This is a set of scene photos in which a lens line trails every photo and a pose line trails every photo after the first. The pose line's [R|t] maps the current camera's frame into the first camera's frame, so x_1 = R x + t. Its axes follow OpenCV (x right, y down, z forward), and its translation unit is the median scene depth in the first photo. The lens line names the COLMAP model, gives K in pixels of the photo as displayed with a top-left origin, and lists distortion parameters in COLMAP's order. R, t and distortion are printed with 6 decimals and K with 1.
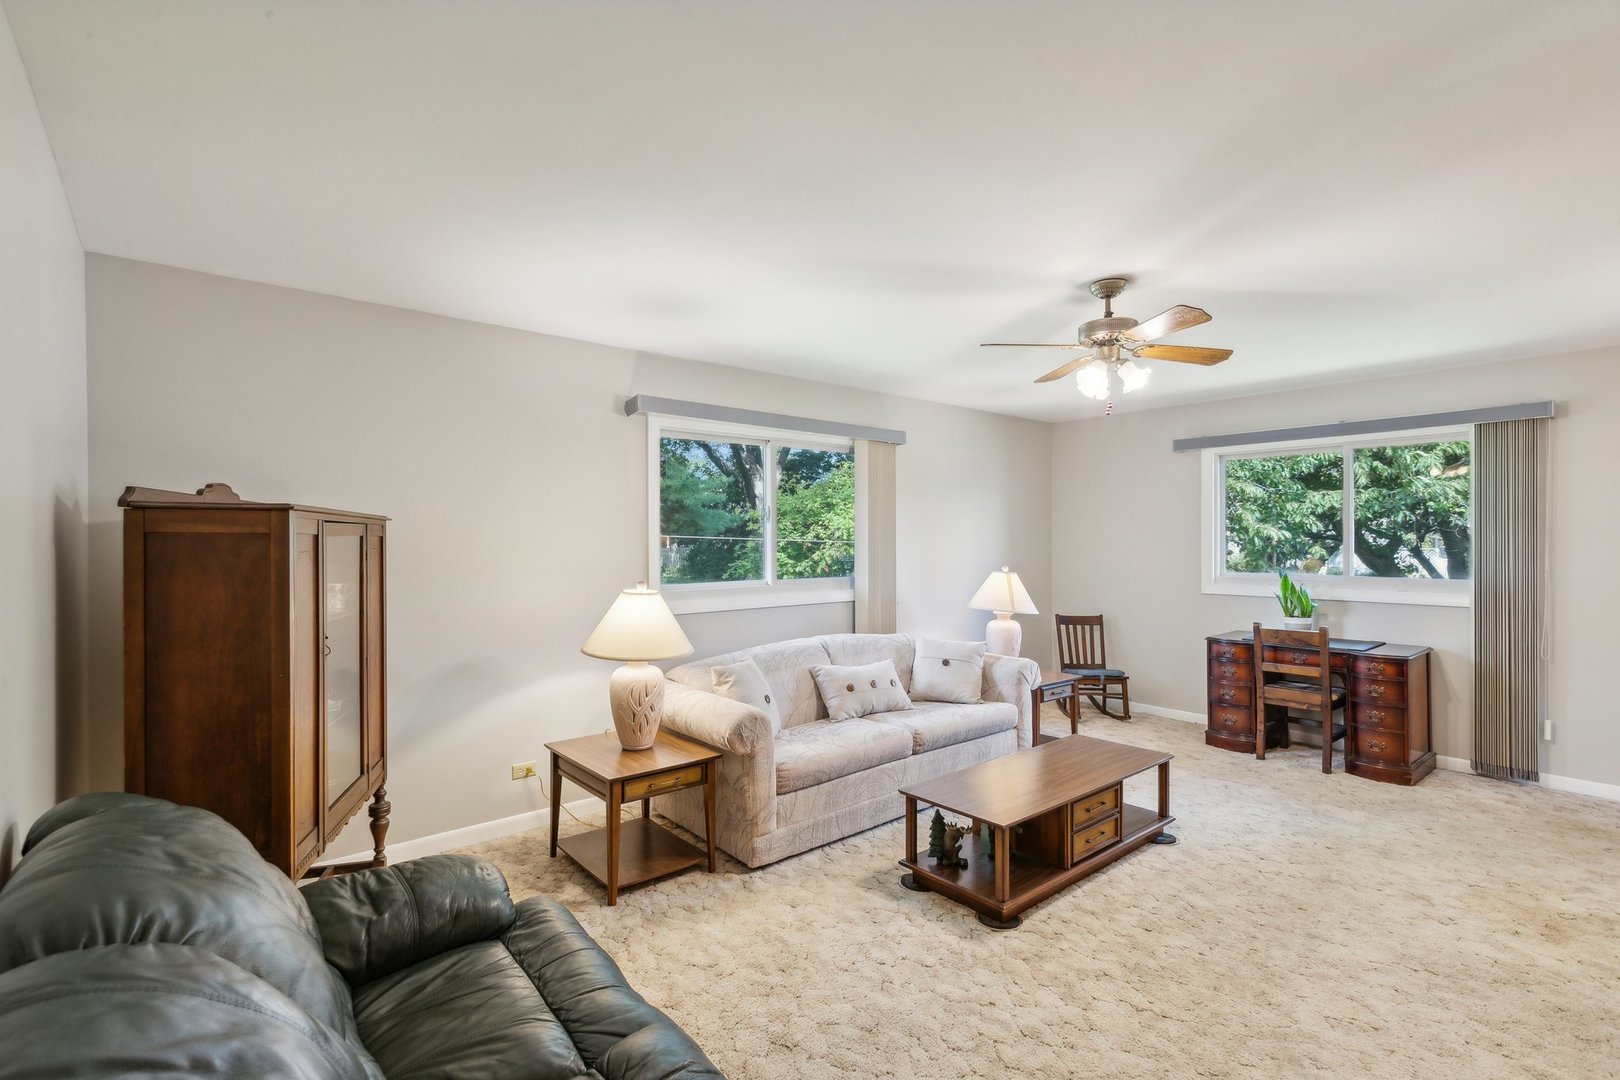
lens RADIAL K [[750.1, 0, 810.0], [0, 750.1, 540.0], [0, 0, 1]] dist [0.000075, -0.000138]
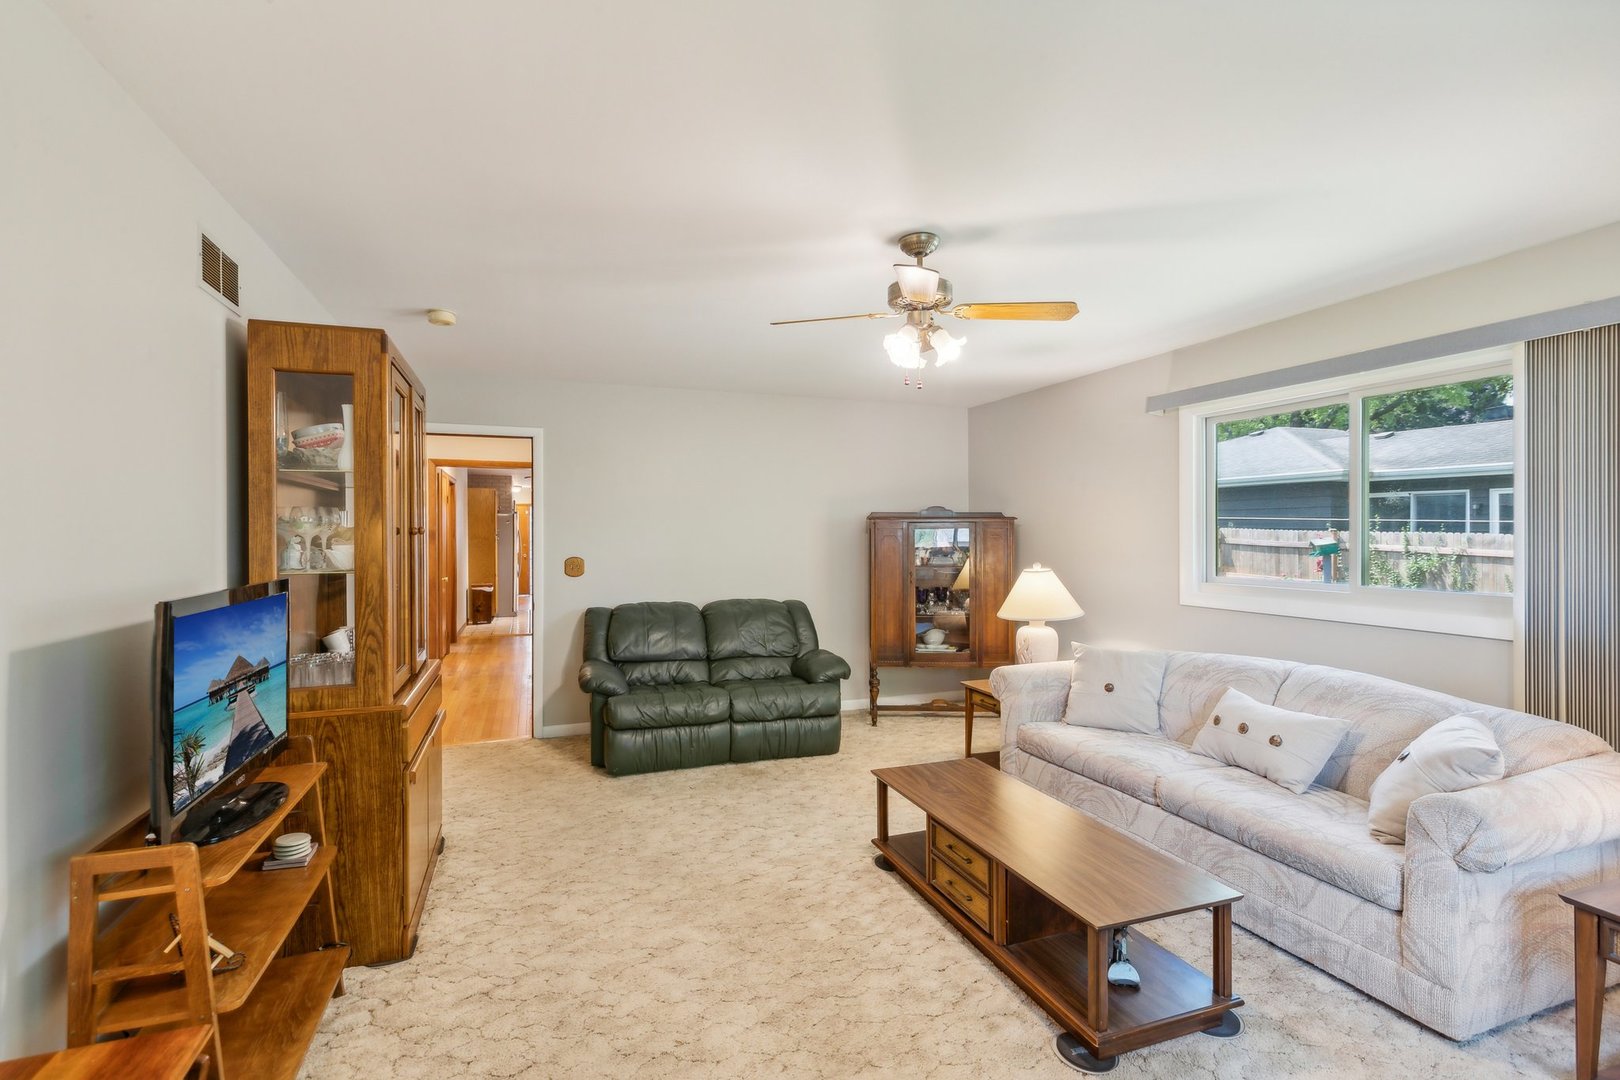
lens RADIAL K [[750.1, 0, 810.0], [0, 750.1, 540.0], [0, 0, 1]] dist [0.000075, -0.000138]
pose [[-0.338141, 0.013882, -0.940993, 1.396562], [0.006320, 0.999902, 0.012480, -0.010731], [0.941074, -0.001727, -0.338196, 1.285812]]
